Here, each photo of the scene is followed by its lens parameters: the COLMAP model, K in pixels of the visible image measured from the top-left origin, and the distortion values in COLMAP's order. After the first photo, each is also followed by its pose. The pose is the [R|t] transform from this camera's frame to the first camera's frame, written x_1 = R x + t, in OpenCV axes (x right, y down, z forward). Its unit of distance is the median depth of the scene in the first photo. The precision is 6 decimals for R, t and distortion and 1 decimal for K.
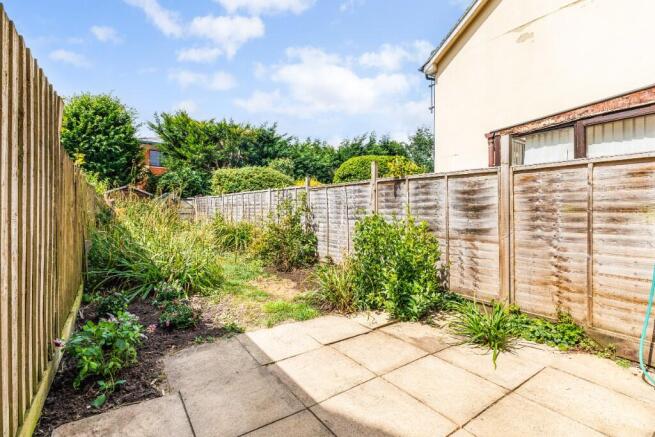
lens RADIAL K [[301.2, 0, 327.5], [0, 301.2, 218.5], [0, 0, 1]] dist [0.000759, 0.000125]
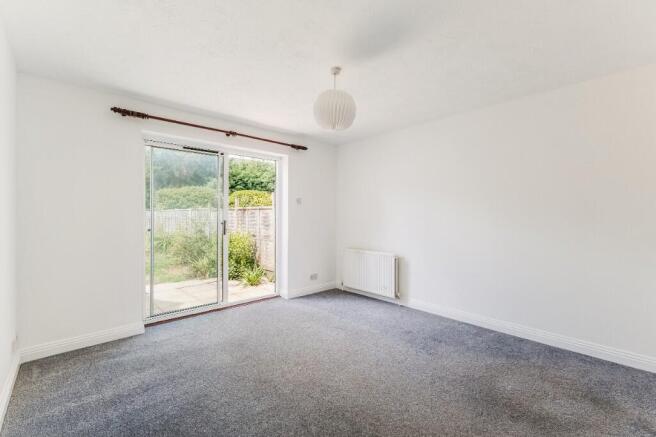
lens RADIAL K [[288.7, 0, 341.5], [0, 288.7, 218.2], [0, 0, 1]] dist [0.000176, -0.000027]
pose [[0.988129, -0.015191, 0.152876, 0.178829], [0.017225, 0.999780, -0.011988, -0.013293], [-0.152660, 0.014479, 0.988173, -0.274877]]
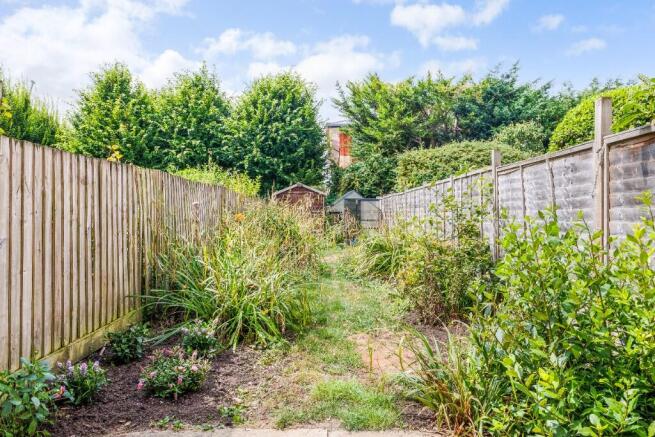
lens RADIAL K [[465.5, 0, 327.5], [0, 465.5, 218.5], [0, 0, 1]] dist [0.013418, 0.001644]
pose [[0.808882, -0.008020, -0.587916, 0.081689], [-0.002821, 0.999843, -0.017521, -0.000810], [0.587964, 0.015831, 0.808732, 0.078340]]
